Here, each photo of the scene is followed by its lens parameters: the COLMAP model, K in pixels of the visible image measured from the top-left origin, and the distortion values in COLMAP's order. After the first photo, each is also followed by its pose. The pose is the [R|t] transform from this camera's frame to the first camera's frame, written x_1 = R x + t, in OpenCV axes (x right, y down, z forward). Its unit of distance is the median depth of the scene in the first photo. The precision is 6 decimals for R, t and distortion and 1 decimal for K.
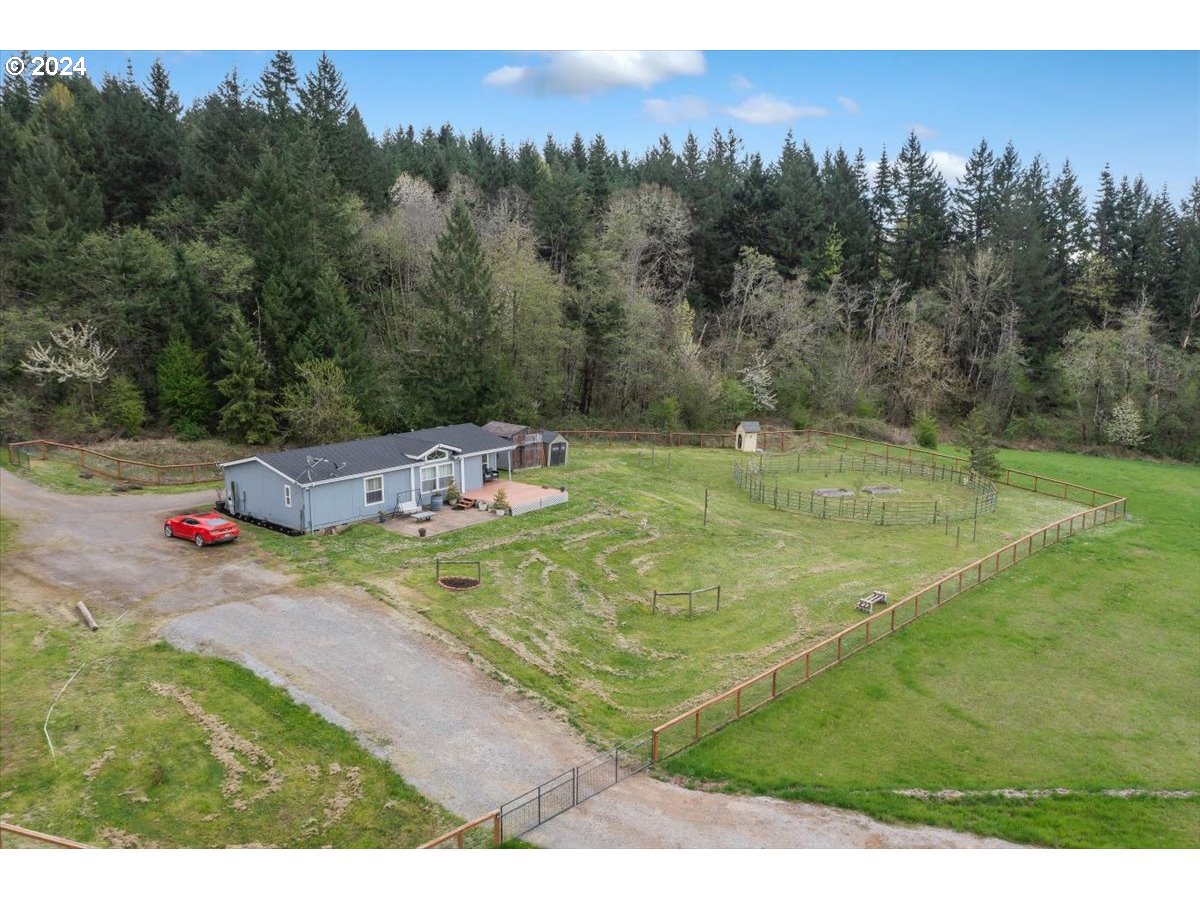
lens RADIAL K [[967.1, 0, 600.0], [0, 967.1, 450.0], [0, 0, 1]] dist [0.000699, -0.000202]
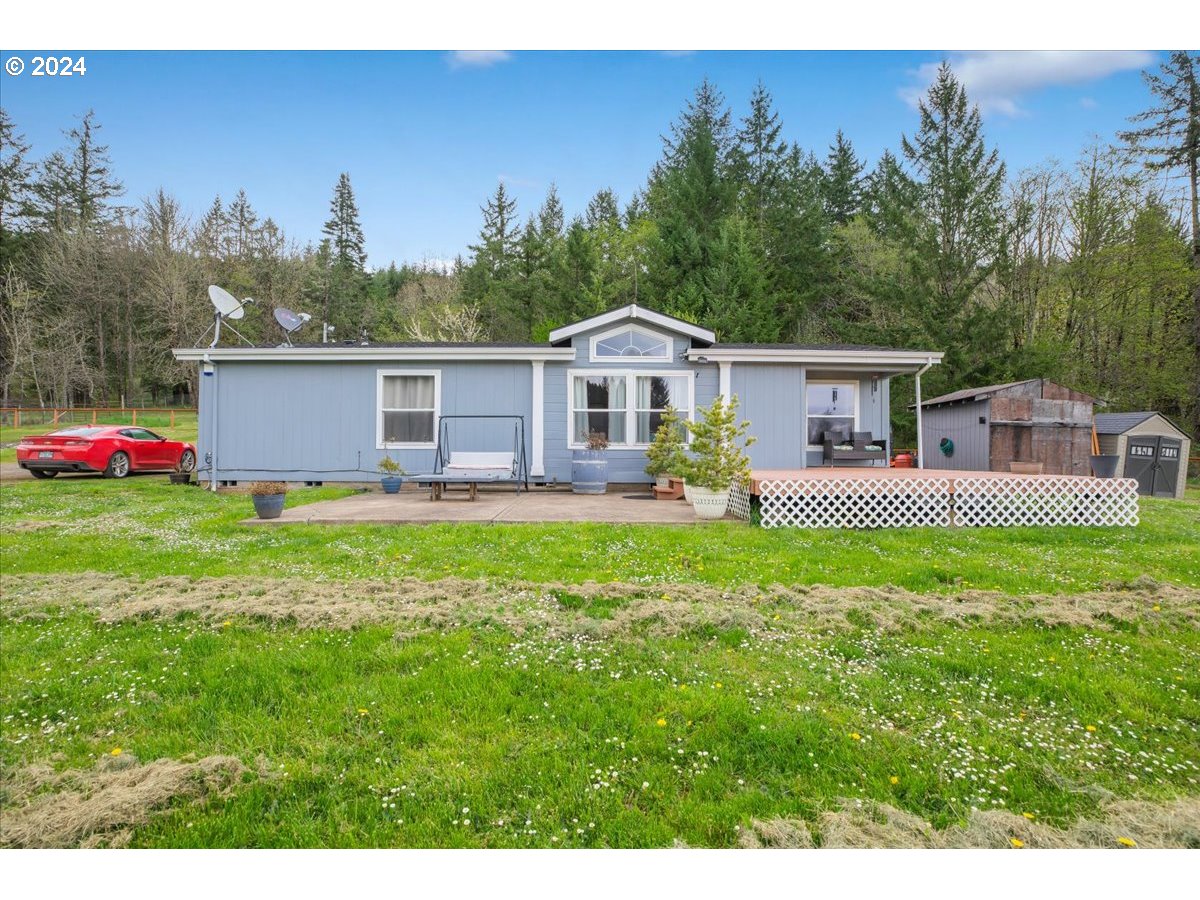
lens RADIAL K [[590.7, 0, 600.0], [0, 590.7, 450.0], [0, 0, 1]] dist [-0.020711, 0.000509]
pose [[0.653700, 0.001293, -0.756753, -0.014469], [-0.139228, 0.983134, -0.118589, 0.068687], [0.743836, 0.182883, 0.642855, 0.847572]]
